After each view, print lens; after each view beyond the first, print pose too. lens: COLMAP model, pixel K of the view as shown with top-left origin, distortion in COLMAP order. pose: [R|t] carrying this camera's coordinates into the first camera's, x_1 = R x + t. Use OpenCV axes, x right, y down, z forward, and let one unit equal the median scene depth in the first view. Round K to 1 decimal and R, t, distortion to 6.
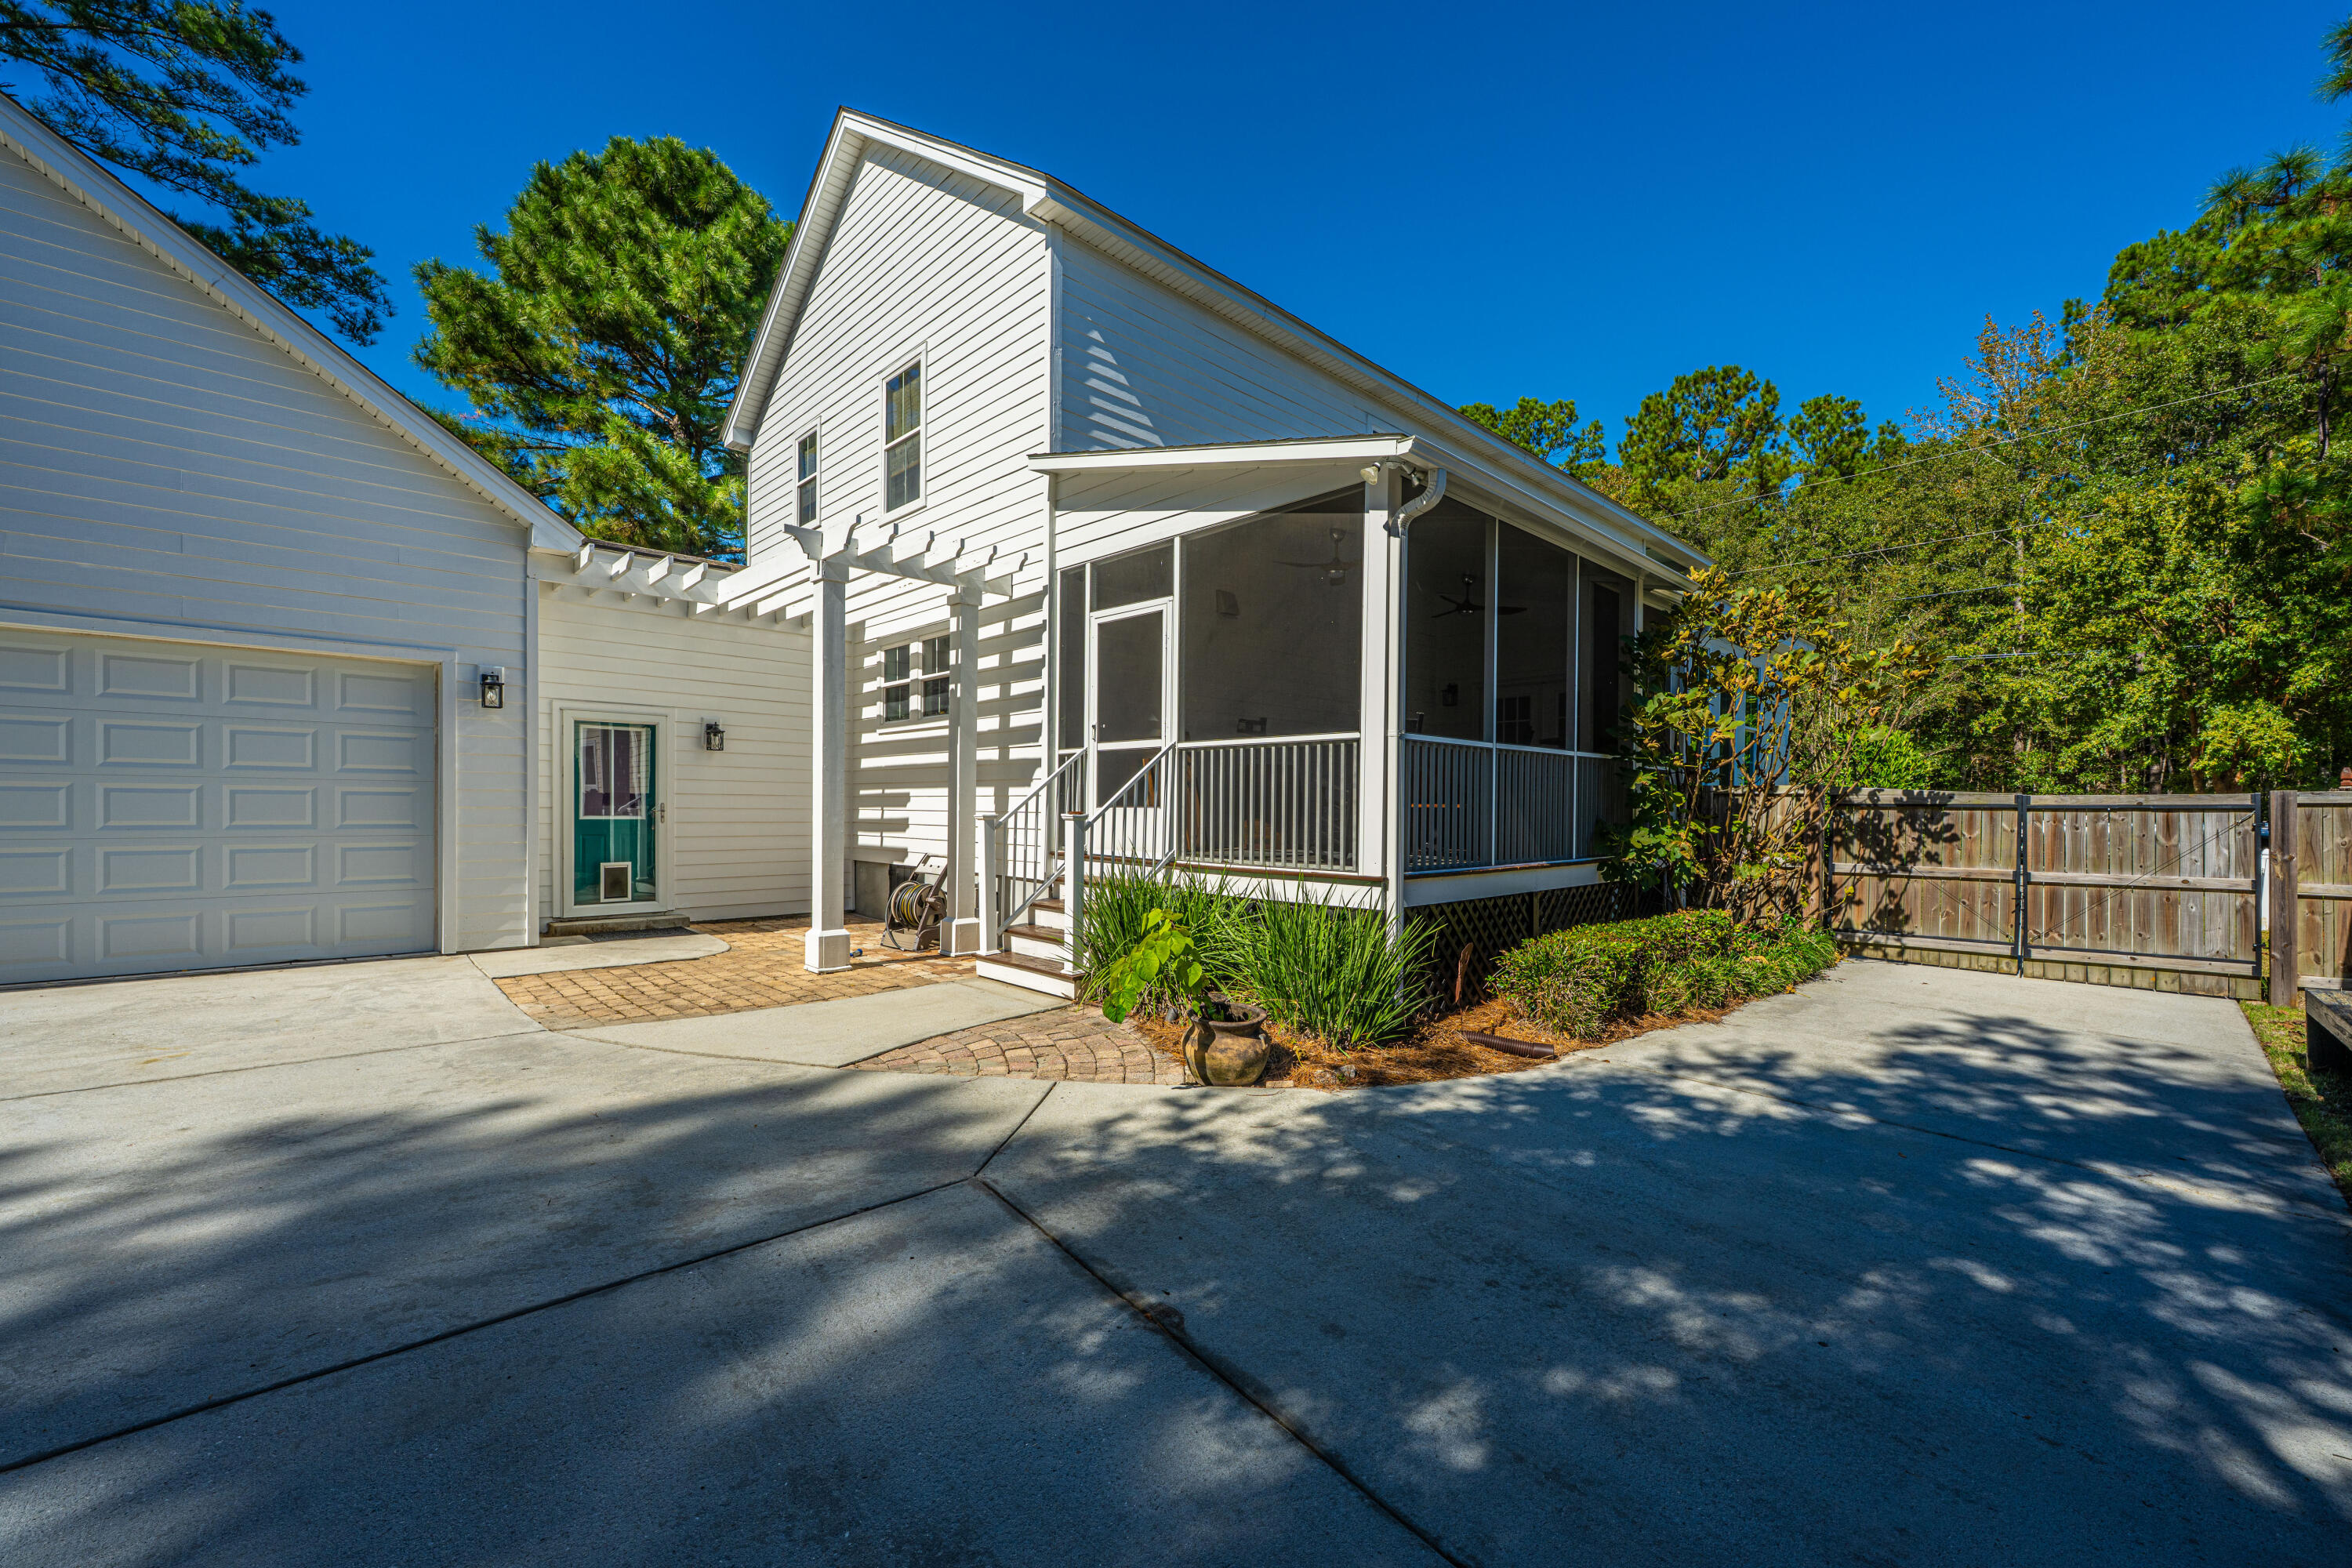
lens RADIAL K [[933.5, 0, 1176.6], [0, 933.5, 815.4], [0, 0, 1]] dist [0.000446, 0.000020]
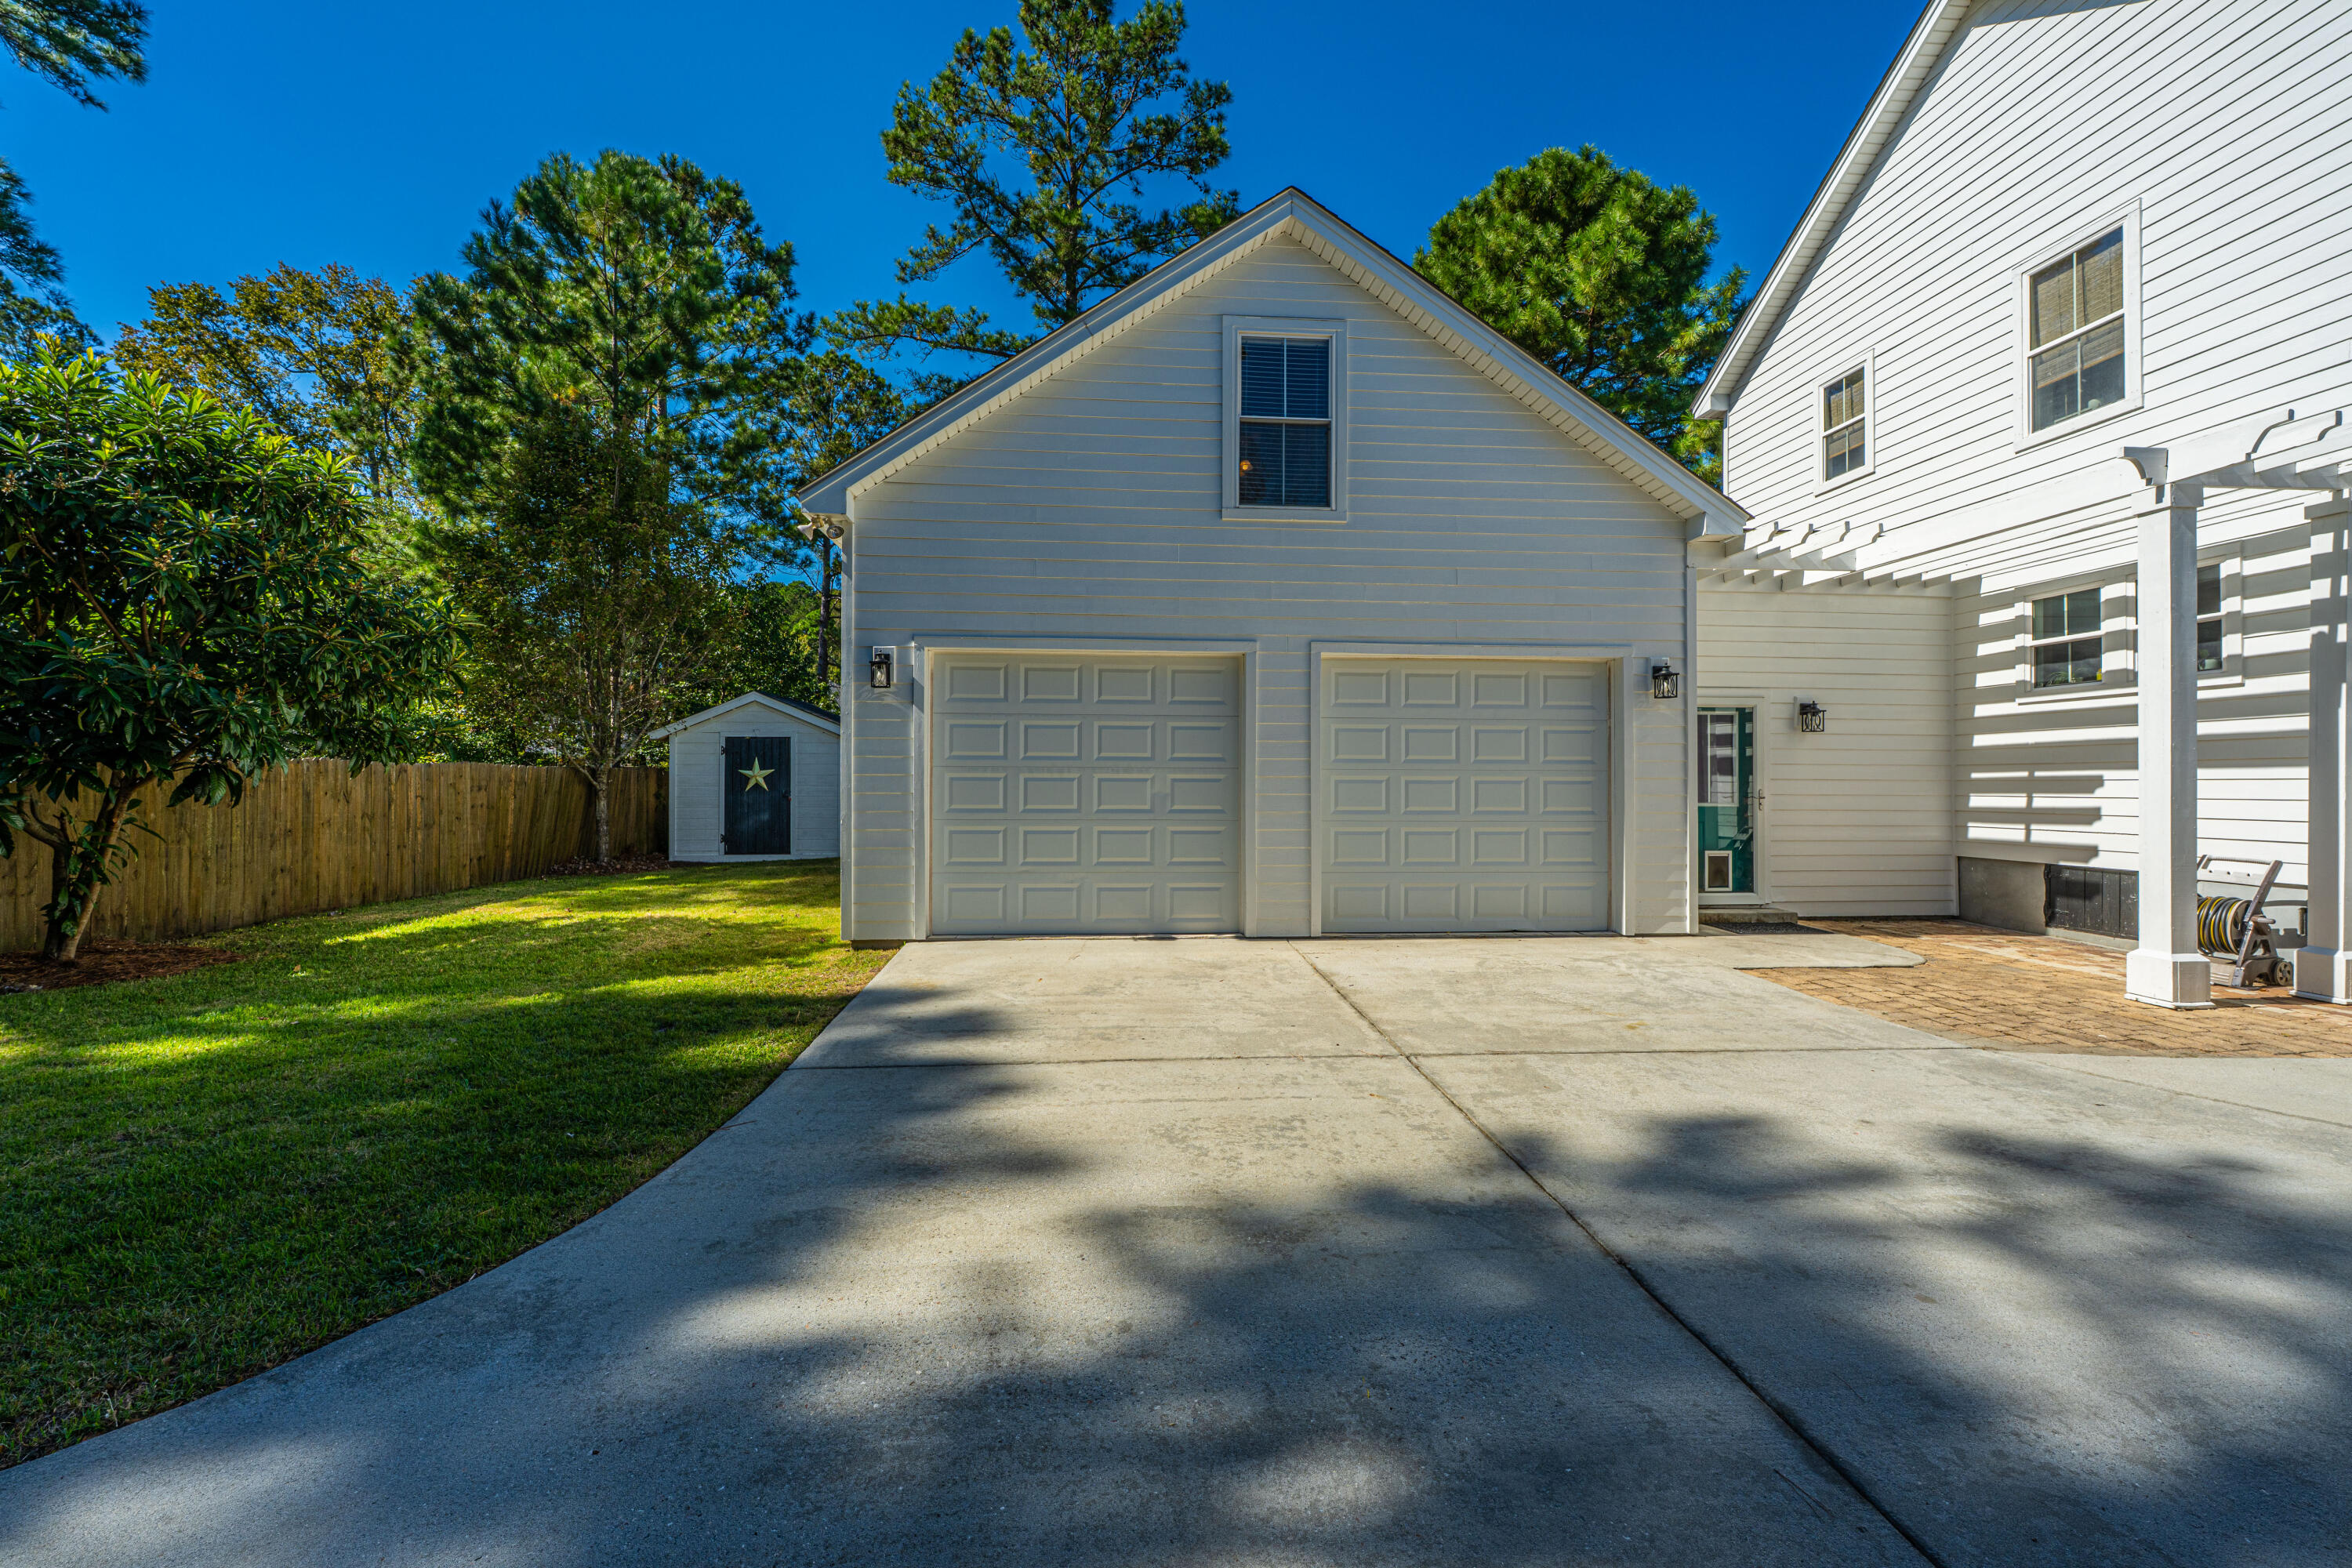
lens RADIAL K [[929.6, 0, 1179.8], [0, 929.6, 773.8], [0, 0, 1]] dist [-0.000416, -0.000128]
pose [[0.773695, -0.012587, -0.633433, -0.467344], [-0.002760, 0.999726, -0.023237, -0.006316], [0.633552, 0.019726, 0.773448, -0.117206]]
